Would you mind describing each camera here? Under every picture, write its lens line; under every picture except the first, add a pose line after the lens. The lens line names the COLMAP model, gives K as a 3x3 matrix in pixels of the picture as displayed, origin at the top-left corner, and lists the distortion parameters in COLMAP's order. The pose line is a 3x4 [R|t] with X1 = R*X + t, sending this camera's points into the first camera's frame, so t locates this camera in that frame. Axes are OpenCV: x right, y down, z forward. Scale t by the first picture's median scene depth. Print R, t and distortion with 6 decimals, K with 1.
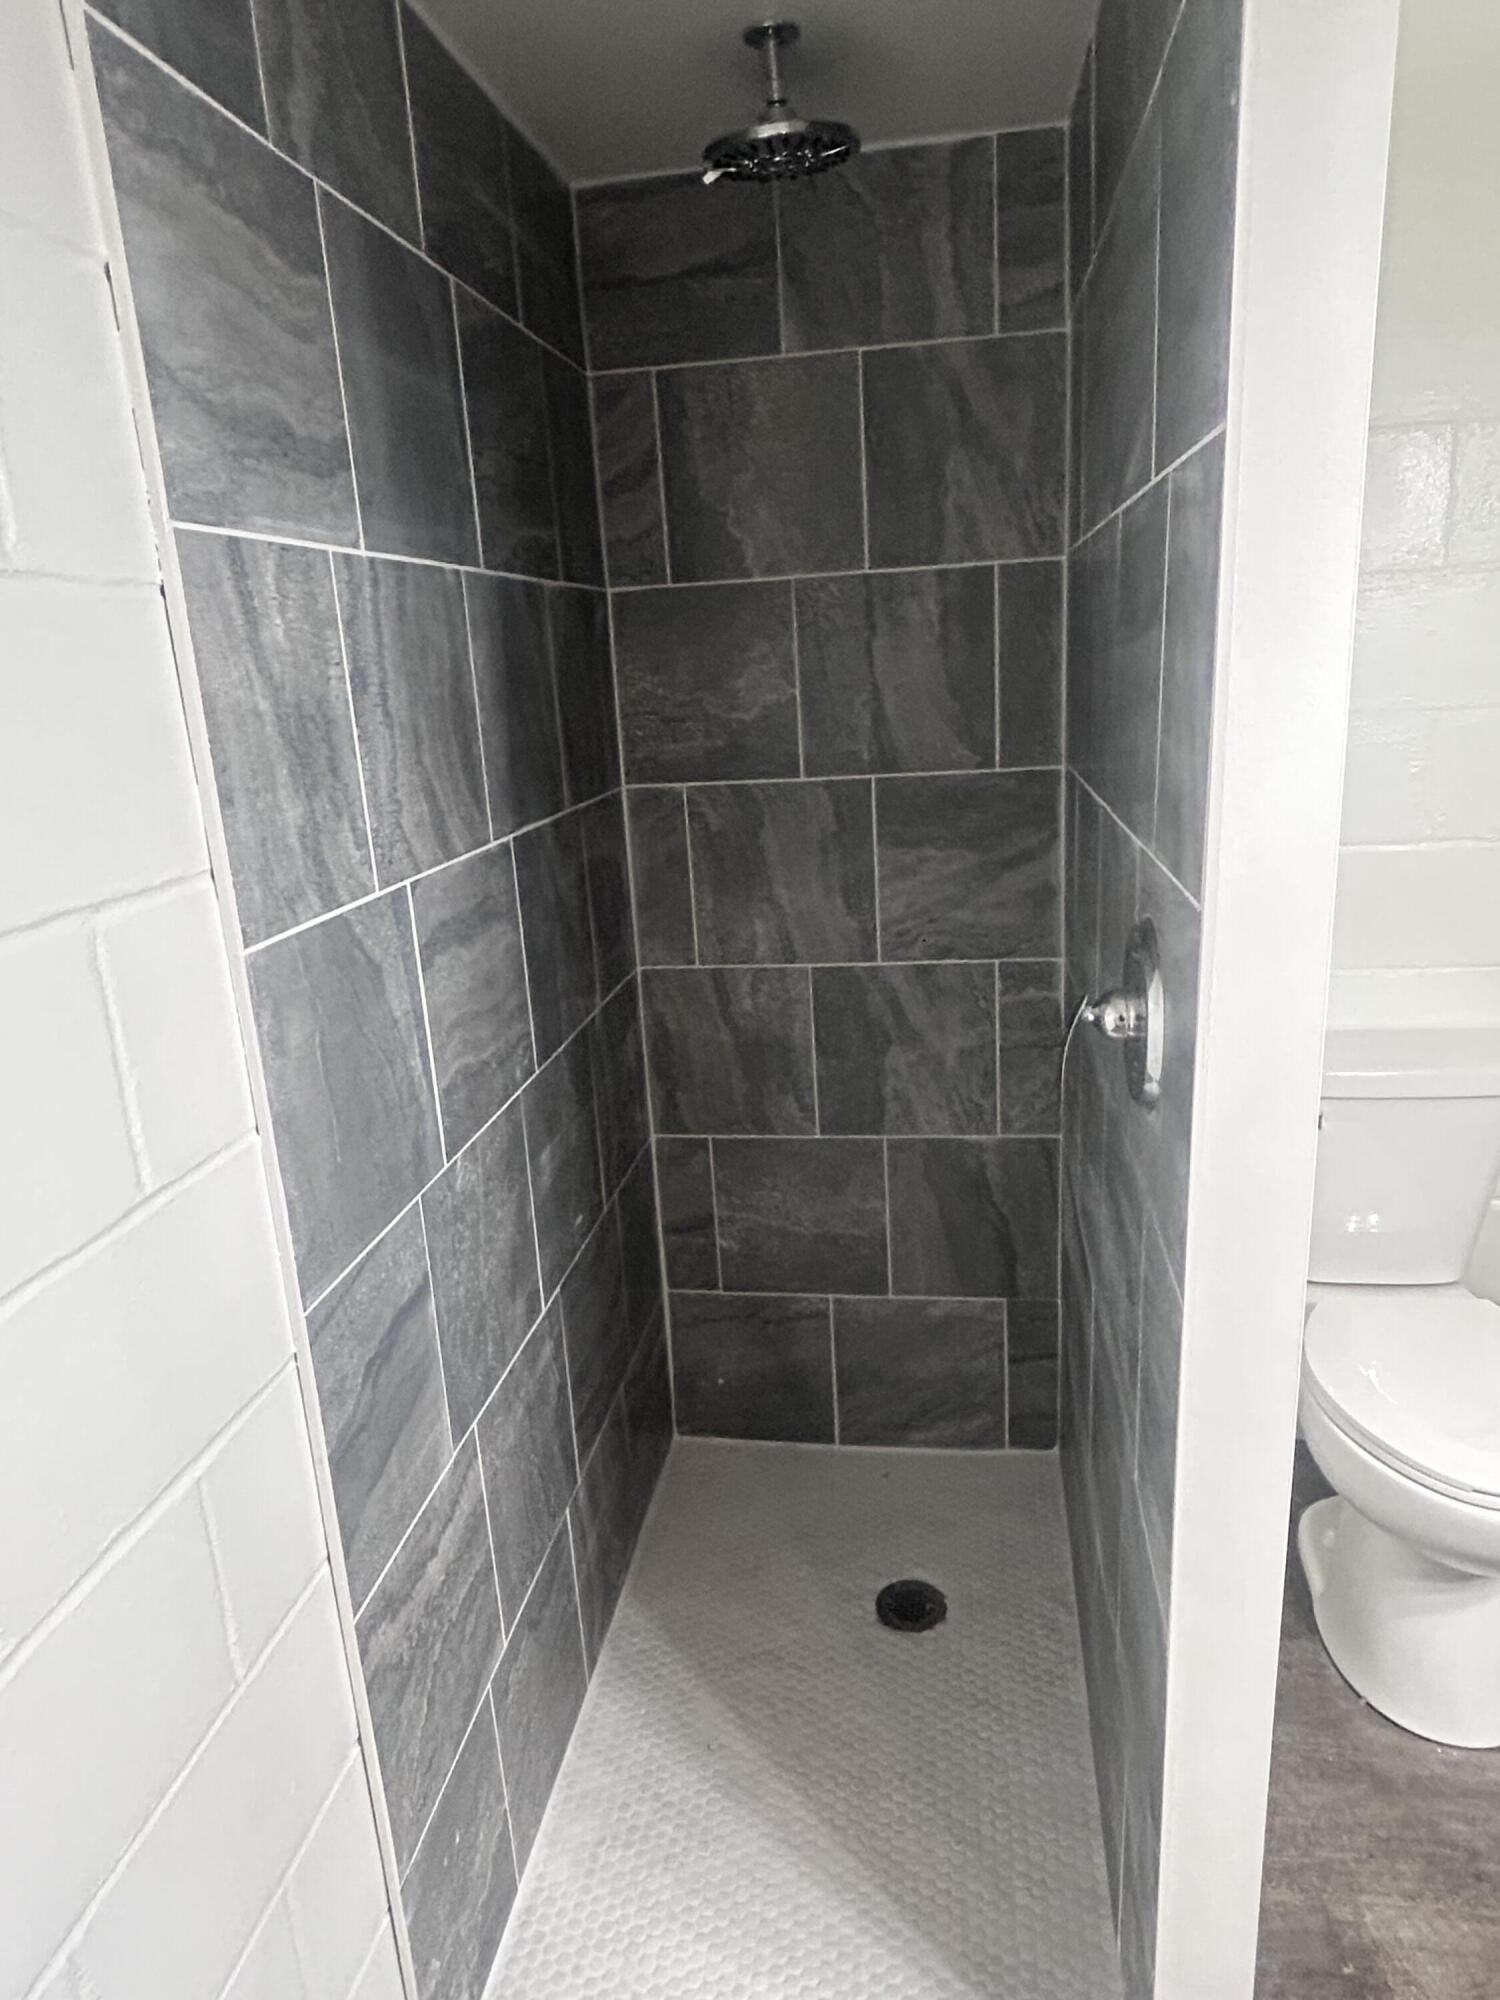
lens RADIAL K [[1251.8, 0, 749.8], [0, 1251.8, 995.9], [0, 0, 1]] dist [-0.001784, -0.002040]
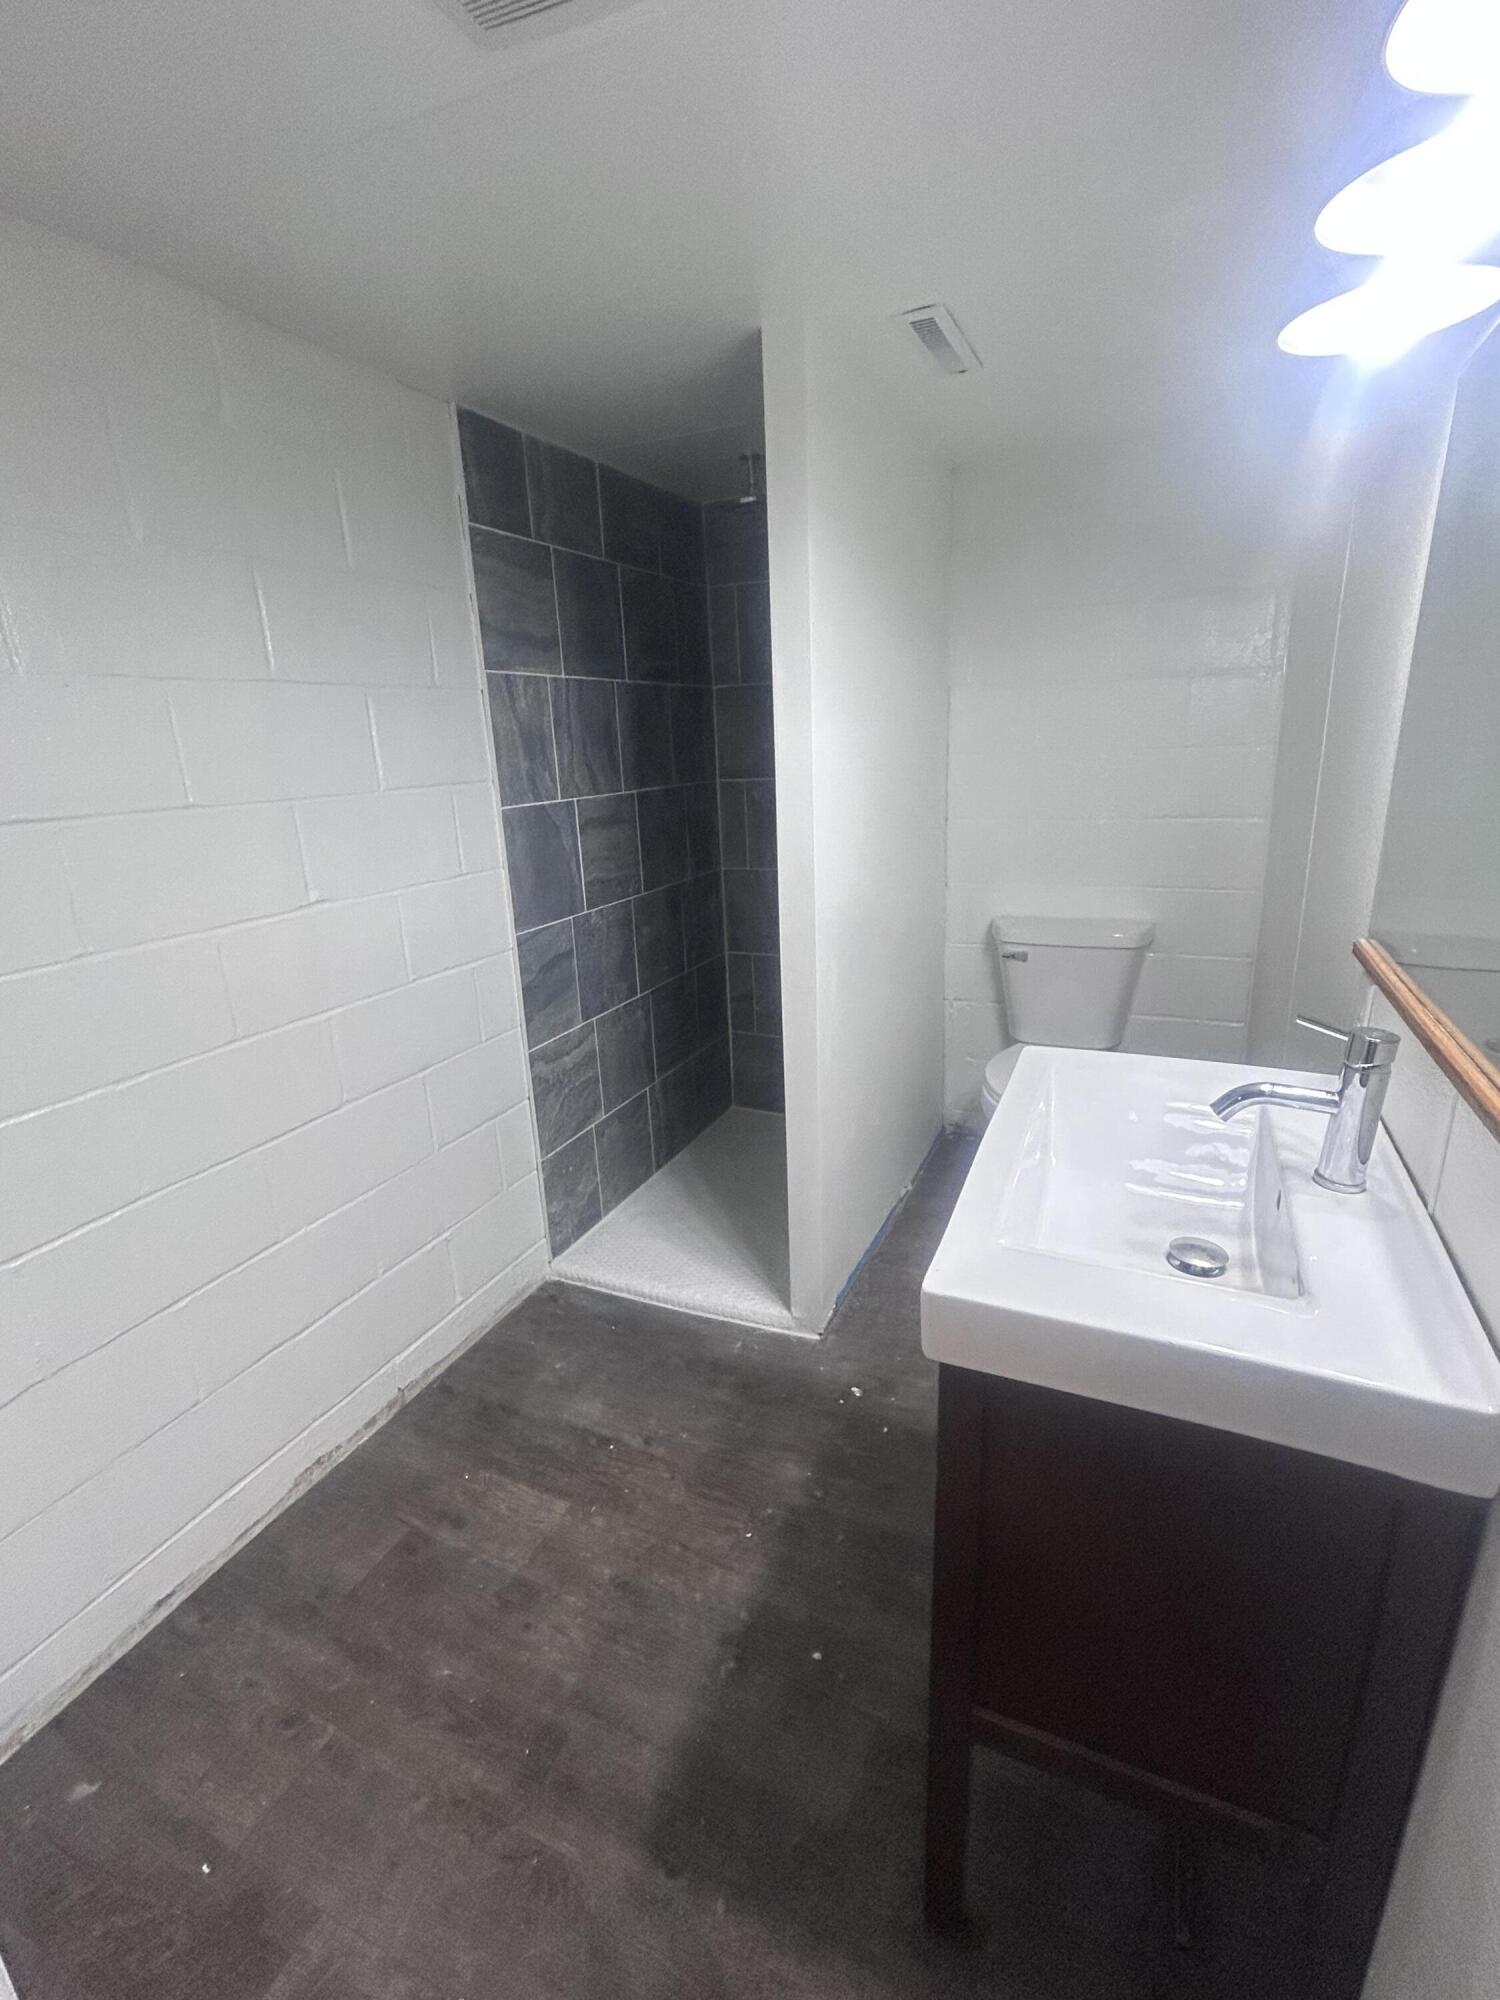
lens RADIAL K [[890.5, 0, 756.3], [0, 890.5, 1001.6], [0, 0, 1]] dist [-0.001777, -0.000074]
pose [[0.966410, 0.098864, -0.237228, 0.655183], [-0.089962, 0.994784, 0.048086, 0.235370], [0.240745, -0.025130, 0.970263, -0.847066]]
